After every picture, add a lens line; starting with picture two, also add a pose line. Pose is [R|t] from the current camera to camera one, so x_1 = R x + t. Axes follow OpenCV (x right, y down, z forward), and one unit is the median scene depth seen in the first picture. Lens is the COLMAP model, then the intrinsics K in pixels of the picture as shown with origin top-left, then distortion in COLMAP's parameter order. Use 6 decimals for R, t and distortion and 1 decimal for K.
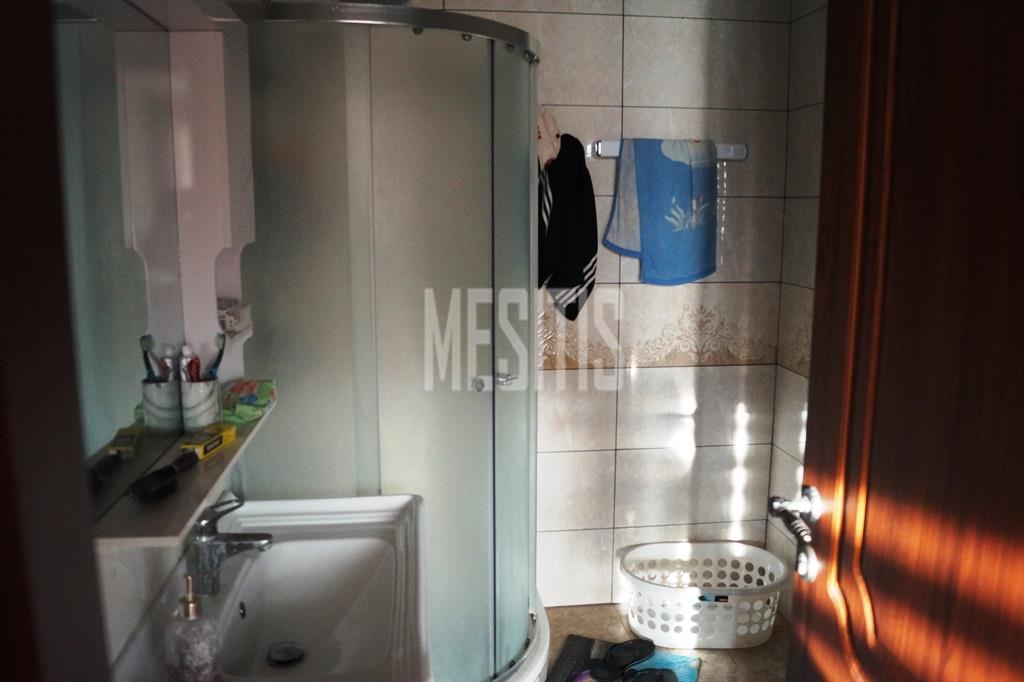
lens RADIAL K [[811.2, 0, 512.0], [0, 811.2, 341.0], [0, 0, 1]] dist [-0.080831, 0.009719]
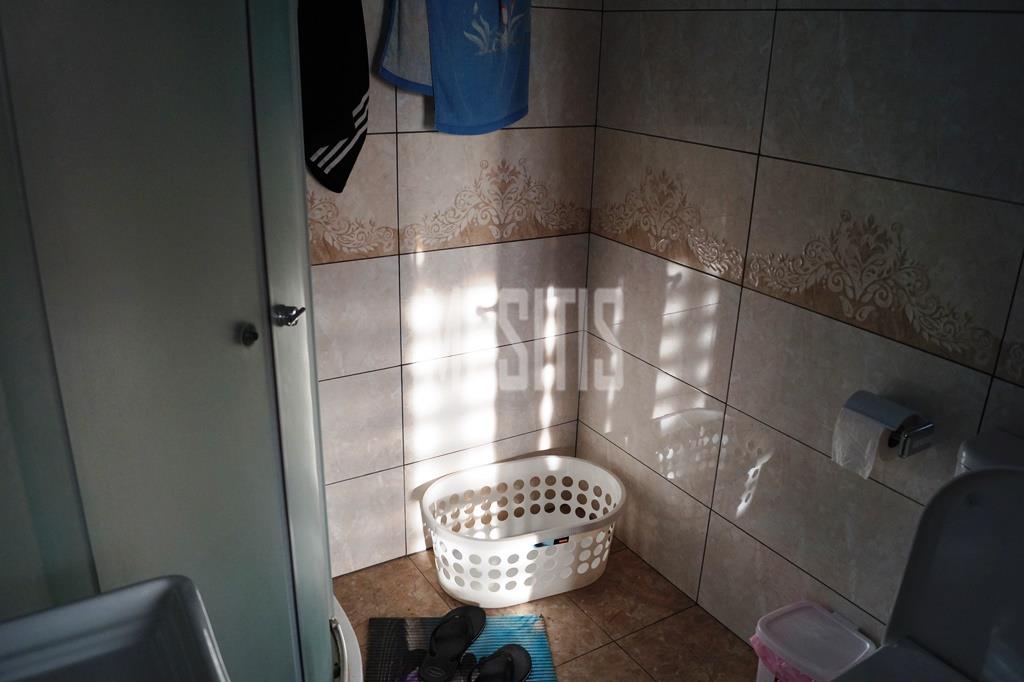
lens RADIAL K [[811.2, 0, 512.0], [0, 811.2, 341.0], [0, 0, 1]] dist [-0.080831, 0.009719]
pose [[0.911733, -0.122439, 0.392111, -0.068519], [0.042833, 0.977679, 0.205693, -0.035294], [-0.408544, -0.170742, 0.896627, 0.317724]]
